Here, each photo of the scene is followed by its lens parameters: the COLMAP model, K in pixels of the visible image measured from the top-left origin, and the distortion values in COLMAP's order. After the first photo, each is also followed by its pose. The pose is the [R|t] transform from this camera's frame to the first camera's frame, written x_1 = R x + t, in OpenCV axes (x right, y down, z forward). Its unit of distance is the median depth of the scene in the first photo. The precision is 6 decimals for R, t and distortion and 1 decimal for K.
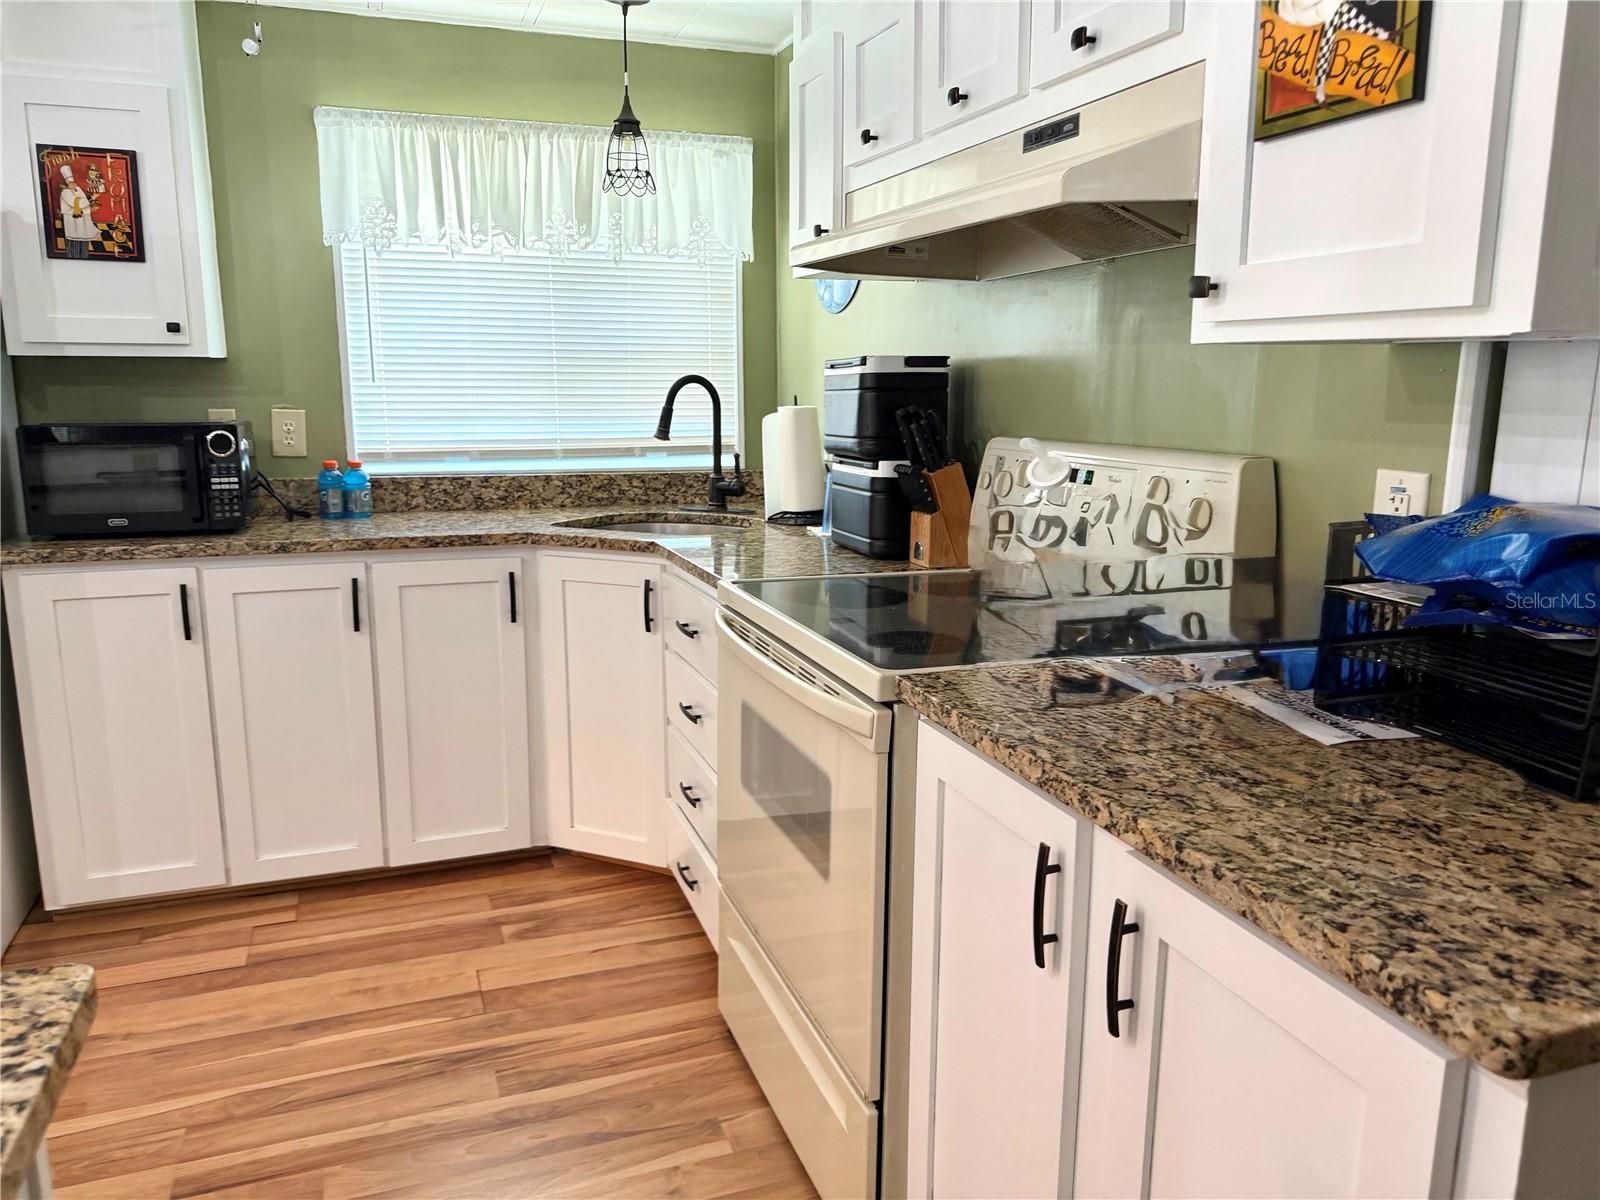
lens RADIAL K [[1130.4, 0, 806.0], [0, 1130.4, 589.4], [0, 0, 1]] dist [0.055226, -0.070068]
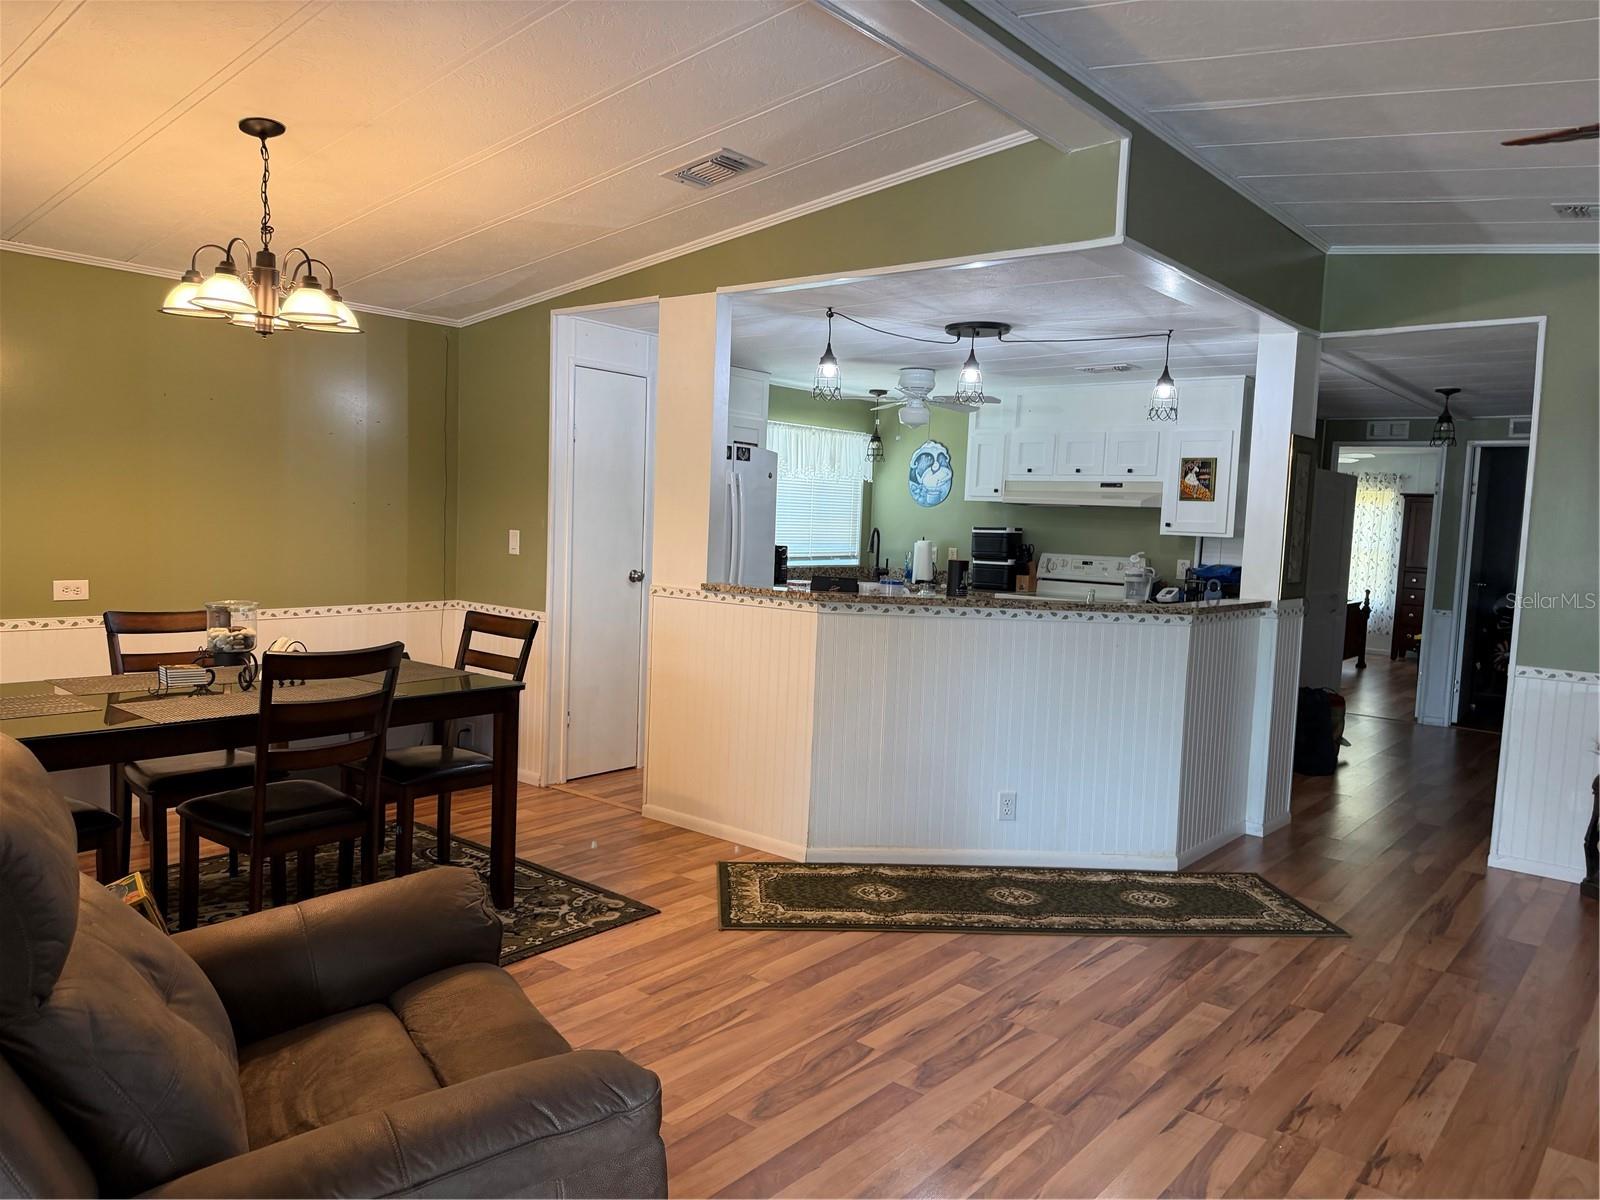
lens RADIAL K [[1130.4, 0, 787.9], [0, 1130.4, 614.2], [0, 0, 1]] dist [0.055226, -0.070068]
pose [[0.867583, -0.012928, 0.497125, -4.428466], [0.056004, 0.995843, -0.071839, 0.503122], [-0.494130, 0.090168, 0.864700, -3.097264]]
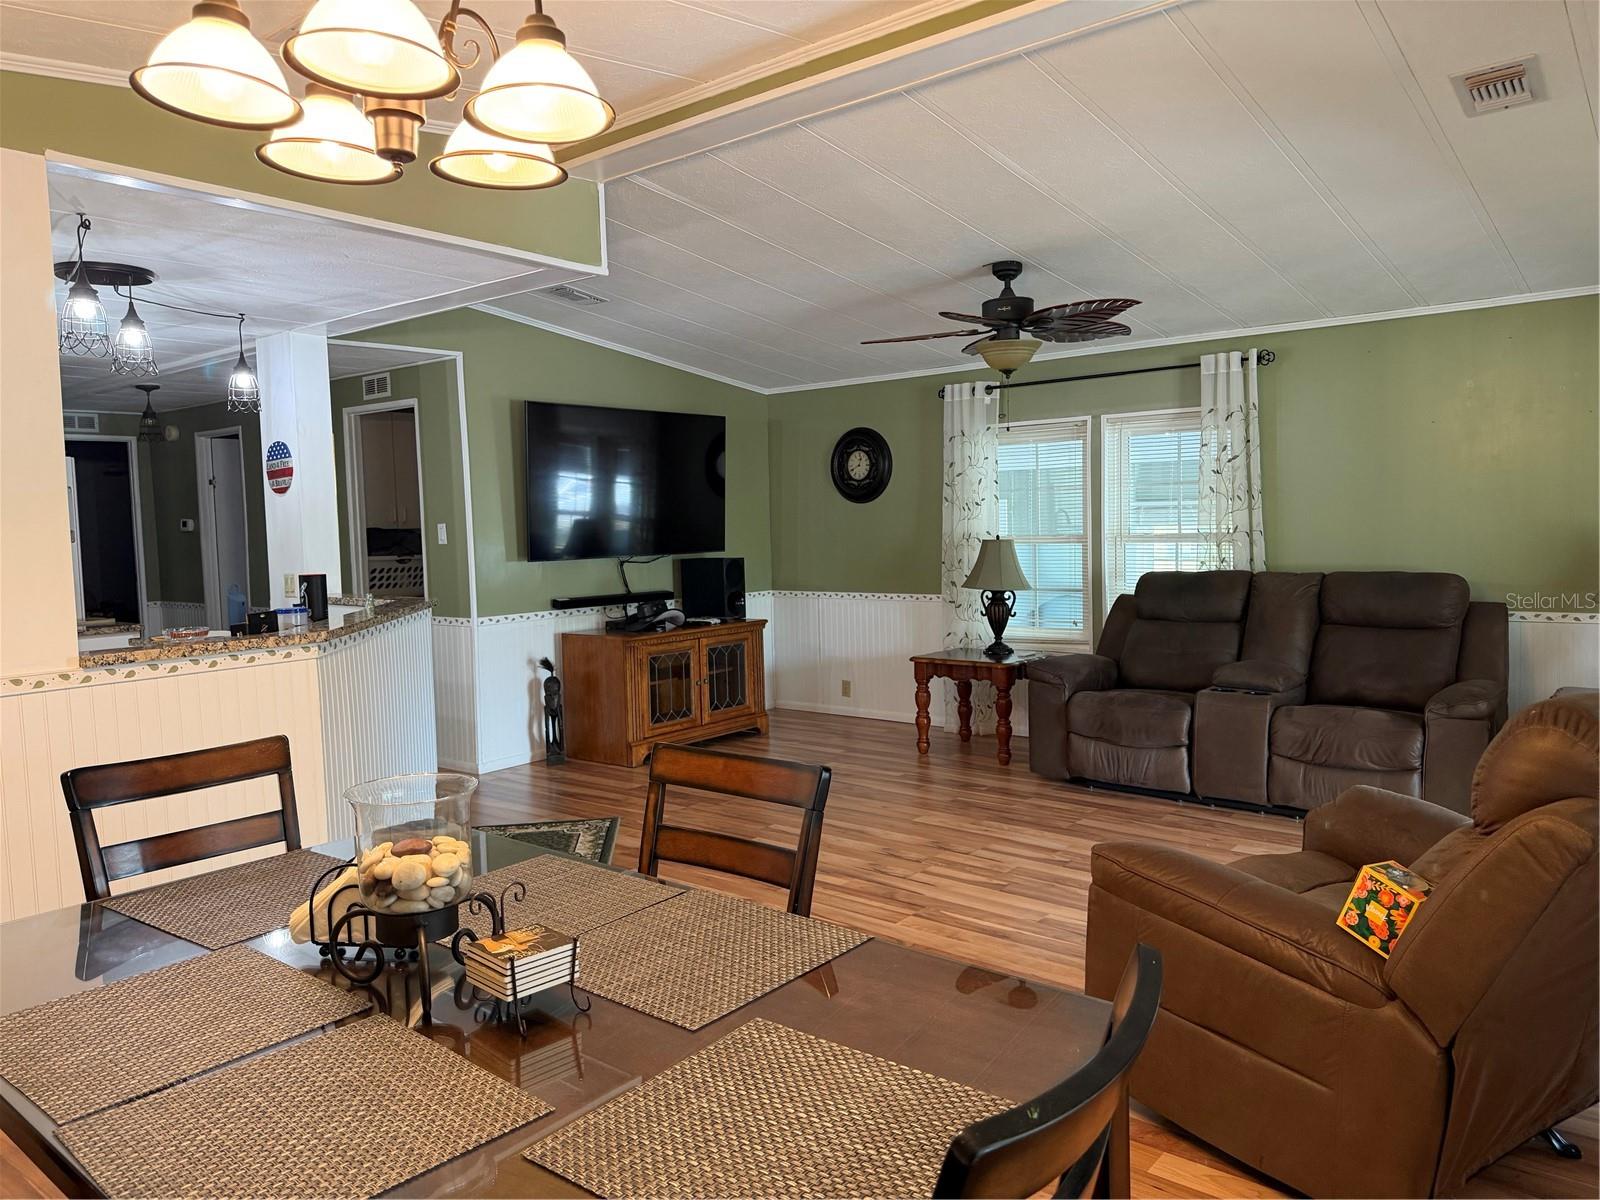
lens RADIAL K [[1130.4, 0, 789.8], [0, 1130.4, 612.3], [0, 0, 1]] dist [0.055226, -0.070068]
pose [[-0.503253, -0.063173, 0.861827, -5.537486], [0.182791, 0.966974, 0.177619, -0.193562], [-0.844585, 0.246921, -0.475085, 0.579832]]
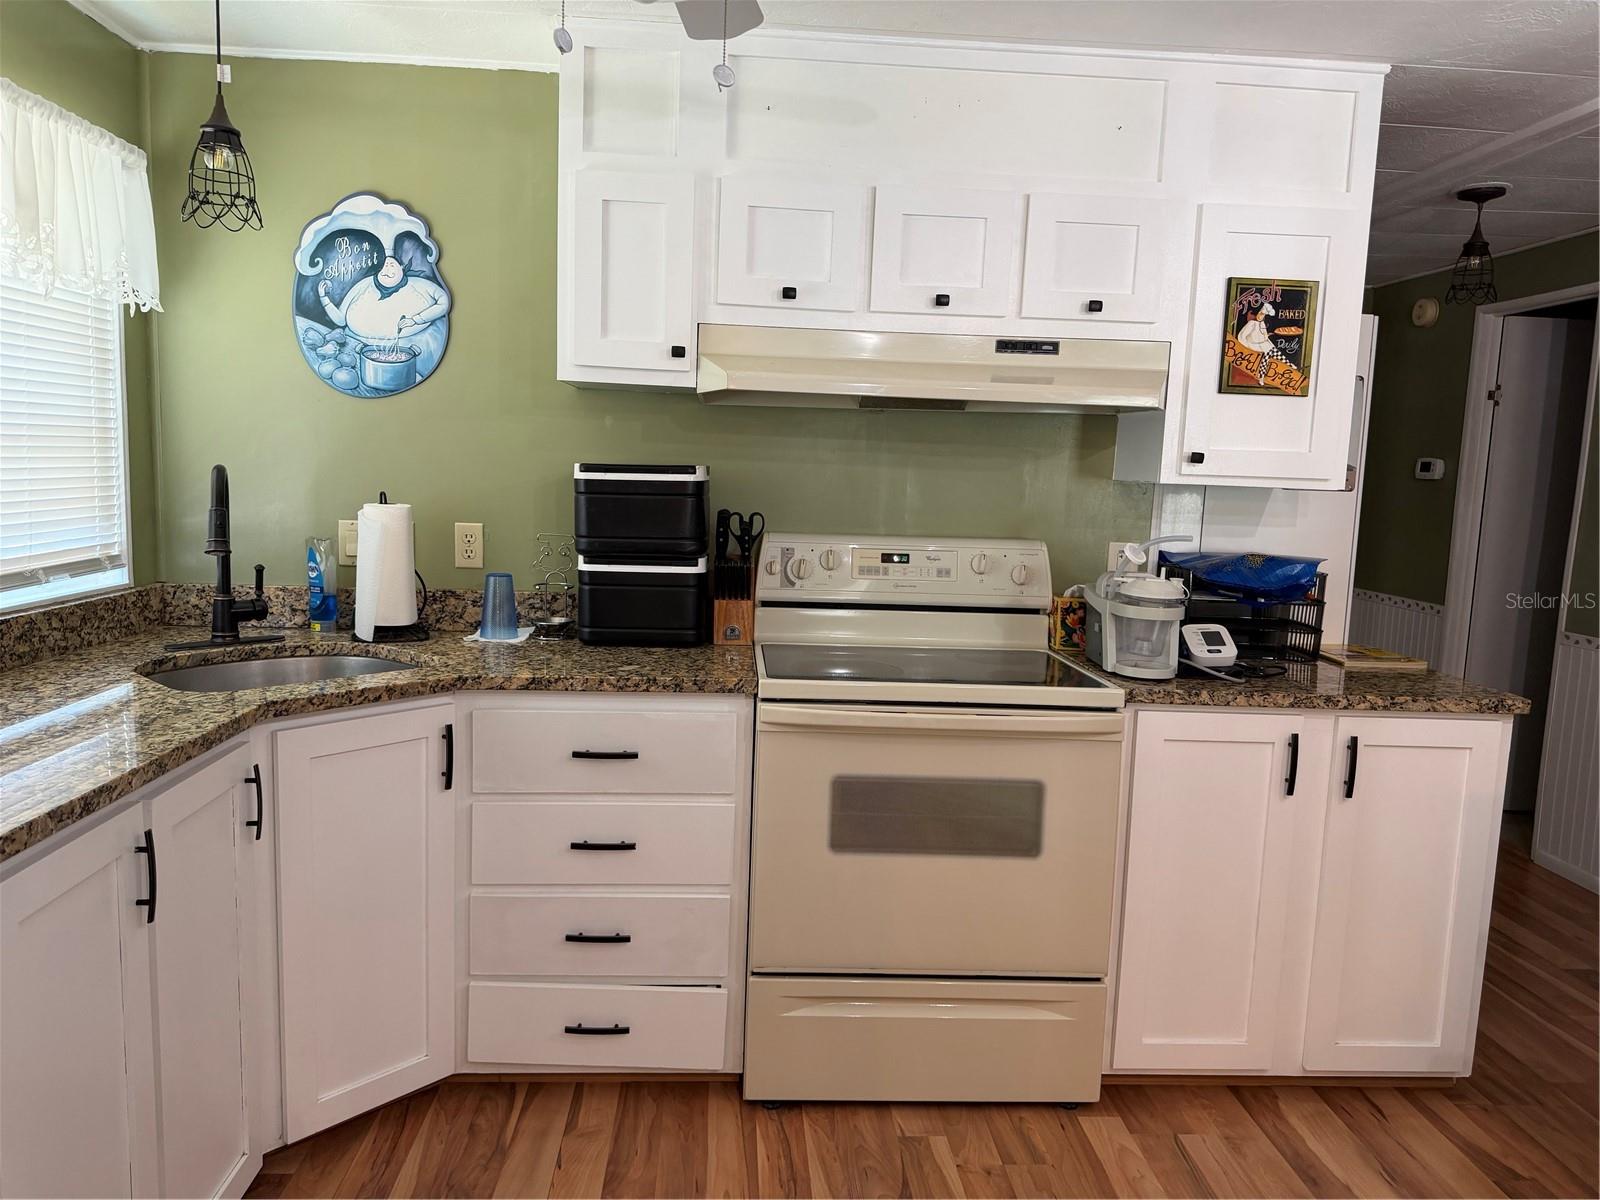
lens RADIAL K [[1130.4, 0, 786.0], [0, 1130.4, 599.2], [0, 0, 1]] dist [0.055226, -0.070068]
pose [[0.299040, -0.108014, 0.948108, -2.047109], [0.141472, 0.987611, 0.067893, -0.292456], [-0.943695, 0.113828, 0.310617, 1.235792]]
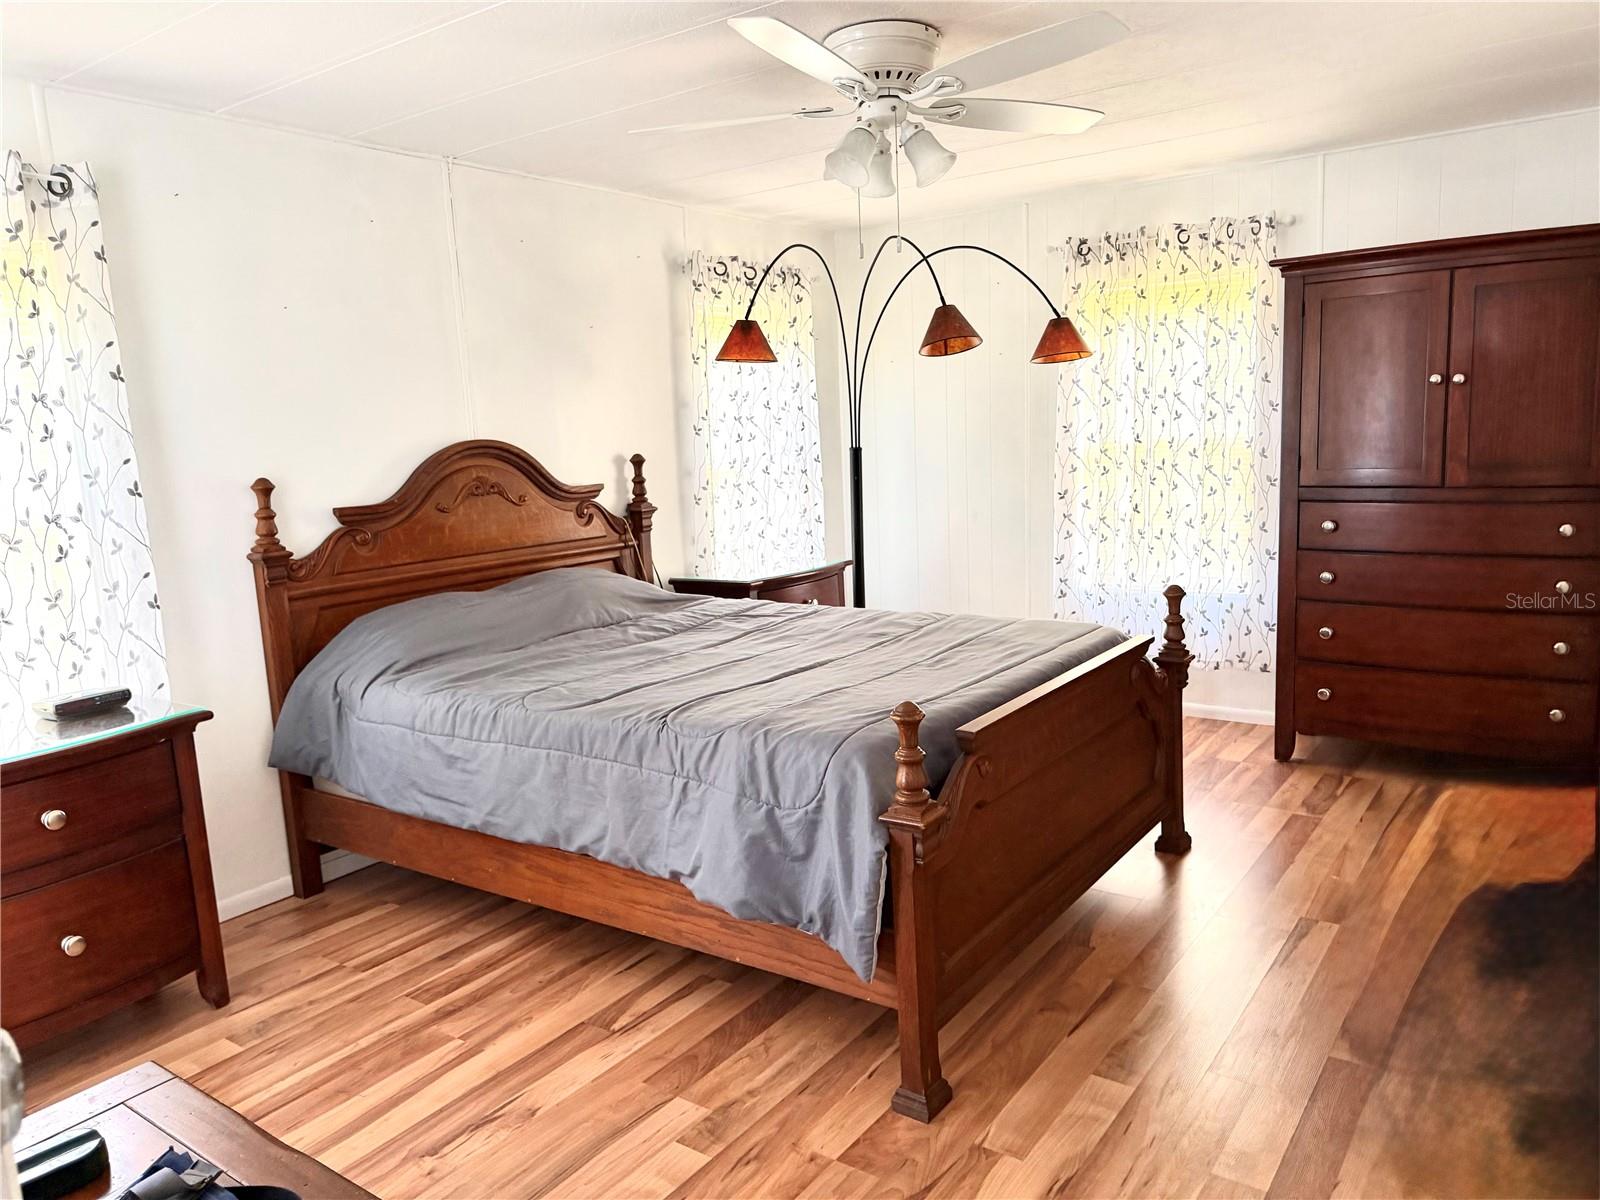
lens RADIAL K [[1130.4, 0, 814.9], [0, 1130.4, 608.9], [0, 0, 1]] dist [0.055226, -0.070068]
pose [[0.817287, -0.126374, 0.562202, 2.976493], [0.156108, 0.987728, -0.004912, -0.249499], [-0.554682, 0.091779, 0.826985, 1.398992]]
